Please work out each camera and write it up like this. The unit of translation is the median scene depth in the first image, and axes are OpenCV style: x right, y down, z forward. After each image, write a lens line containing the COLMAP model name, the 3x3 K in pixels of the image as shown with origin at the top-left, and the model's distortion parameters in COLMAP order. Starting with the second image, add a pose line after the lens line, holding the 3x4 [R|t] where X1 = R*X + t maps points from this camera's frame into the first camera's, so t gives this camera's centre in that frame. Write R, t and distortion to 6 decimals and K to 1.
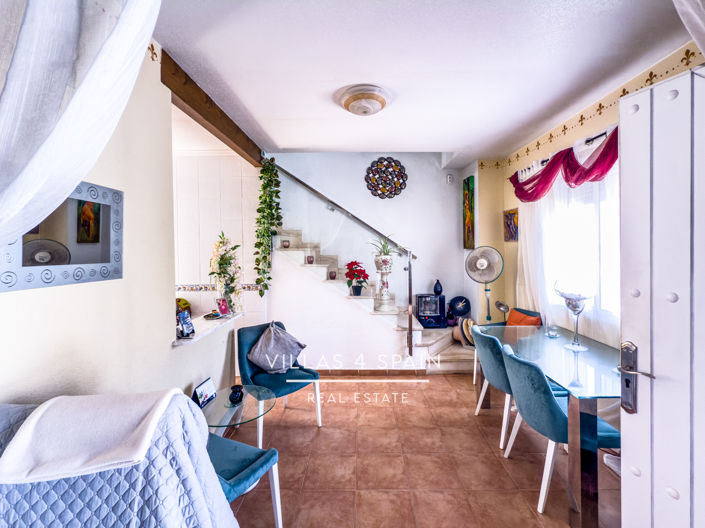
lens RADIAL K [[288.0, 0, 352.5], [0, 288.0, 264.0], [0, 0, 1]] dist [-0.000052, 0.000066]
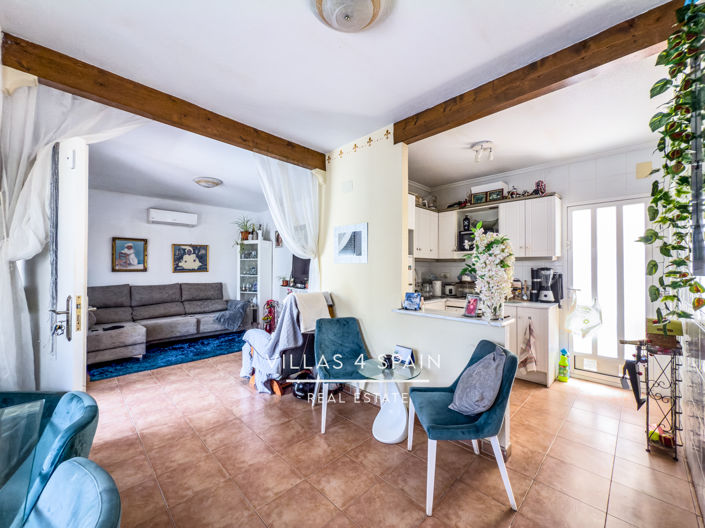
lens RADIAL K [[288.0, 0, 352.5], [0, 288.0, 264.0], [0, 0, 1]] dist [-0.000052, 0.000066]
pose [[-0.688673, 0.000546, -0.725072, 0.579471], [-0.004360, 0.999979, 0.004894, 0.026617], [0.725059, 0.006532, -0.688656, 1.668862]]
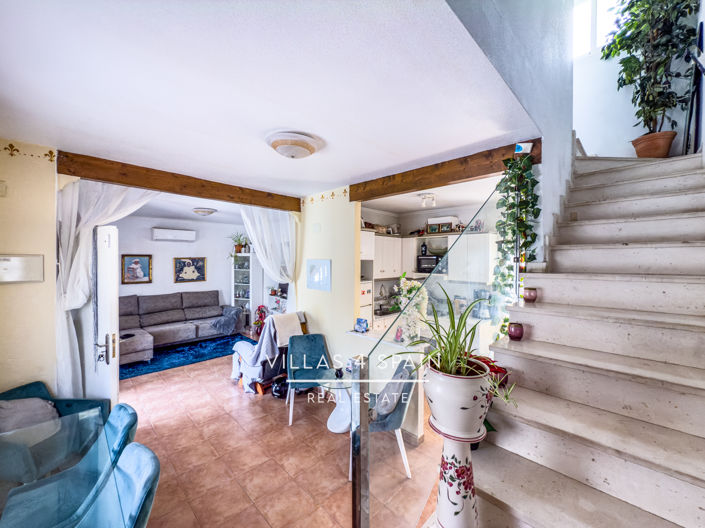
lens RADIAL K [[283.6, 0, 352.5], [0, 283.6, 264.0], [0, 0, 1]] dist [-0.002845, -0.000268]
pose [[-0.682446, 0.016083, -0.730759, 0.699329], [-0.011353, 0.999404, 0.032598, -0.216919], [0.730848, 0.030542, -0.681857, 2.061738]]
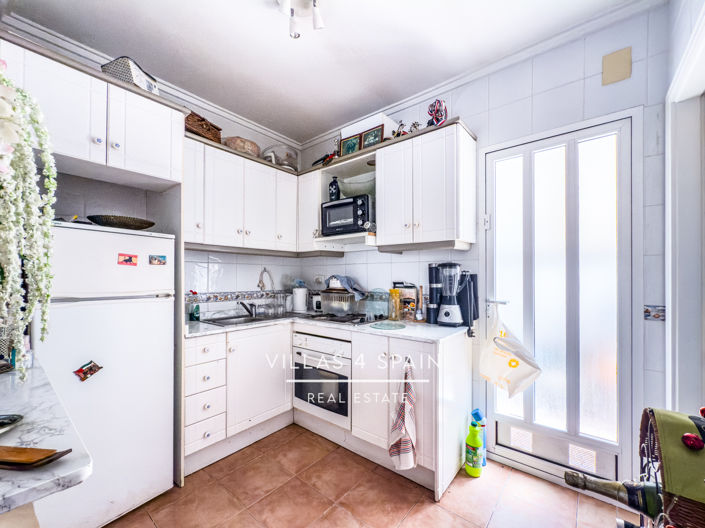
lens RADIAL K [[286.4, 0, 354.9], [0, 286.4, 275.0], [0, 0, 1]] dist [0.000575, 0.000044]
pose [[-0.611904, 0.003449, -0.790925, -0.642941], [-0.007626, 0.999918, 0.010260, 0.090657], [0.790896, 0.012309, -0.611827, 1.653752]]
